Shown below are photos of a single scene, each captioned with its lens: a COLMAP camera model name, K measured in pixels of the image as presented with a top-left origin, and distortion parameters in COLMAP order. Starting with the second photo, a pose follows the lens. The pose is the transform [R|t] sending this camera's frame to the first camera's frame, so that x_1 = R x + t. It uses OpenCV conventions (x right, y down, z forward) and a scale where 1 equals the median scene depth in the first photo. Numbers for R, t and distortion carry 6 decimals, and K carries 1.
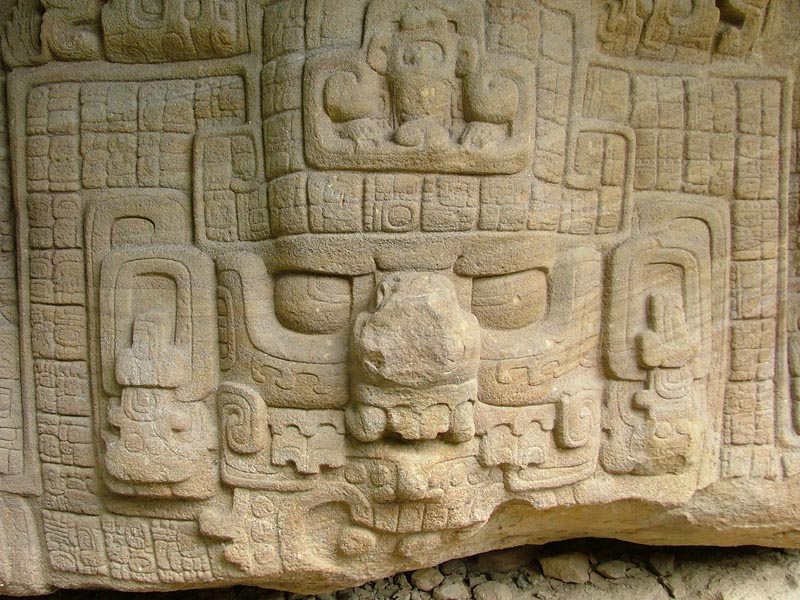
lens RADIAL K [[1236.0, 0, 394.8], [0, 1236.0, 306.0], [0, 0, 1]] dist [-0.030738, 0.000000]
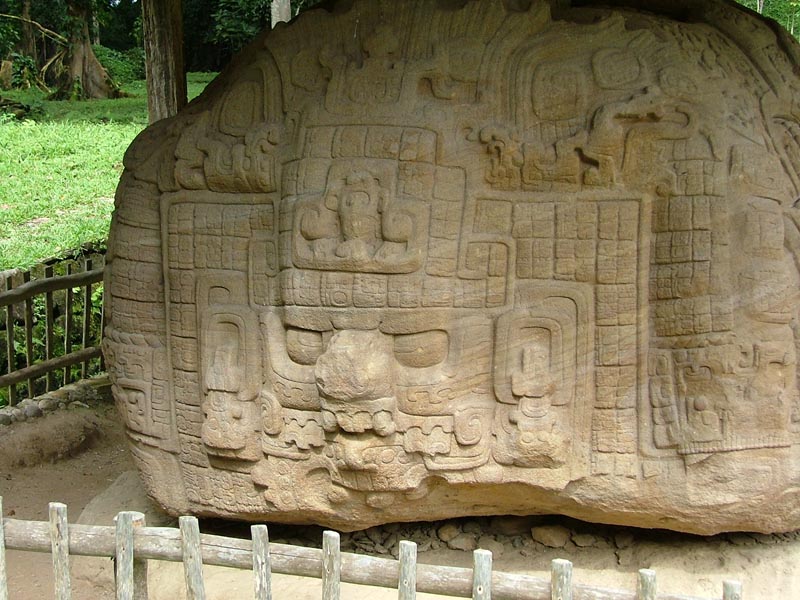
lens RADIAL K [[1464.2, 0, 401.7], [0, 1464.2, 302.9], [0, 0, 1]] dist [-0.029849, 0.000000]
pose [[0.934750, 0.033750, -0.353699, 0.711427], [-0.026731, 0.999337, 0.024715, -0.106608], [0.354299, -0.013647, 0.935033, -0.743880]]
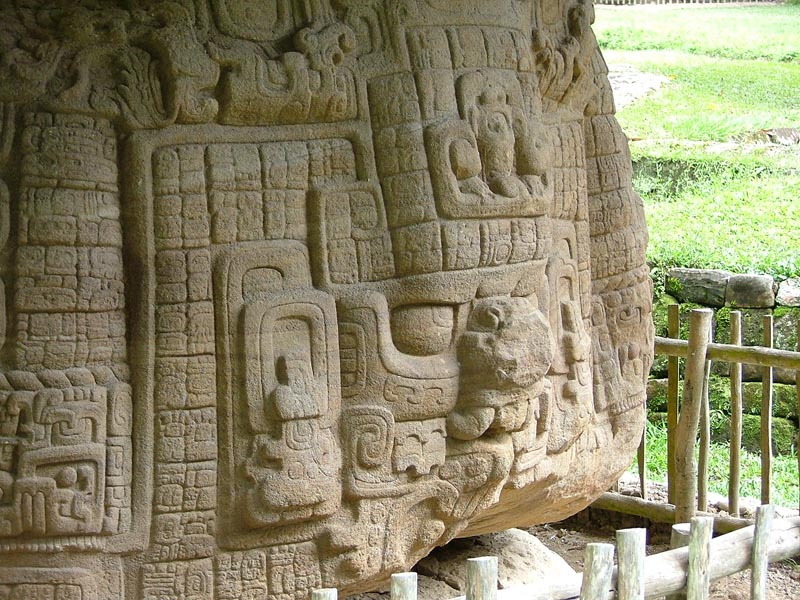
lens RADIAL K [[2654.5, 0, 399.9], [0, 2654.5, 297.5], [0, 0, 1]] dist [0.185022, 0.000000]
pose [[0.676508, -0.072428, 0.732865, -1.870736], [0.089661, 0.995849, 0.015653, -0.072055], [-0.730957, 0.055120, 0.680194, -0.692963]]
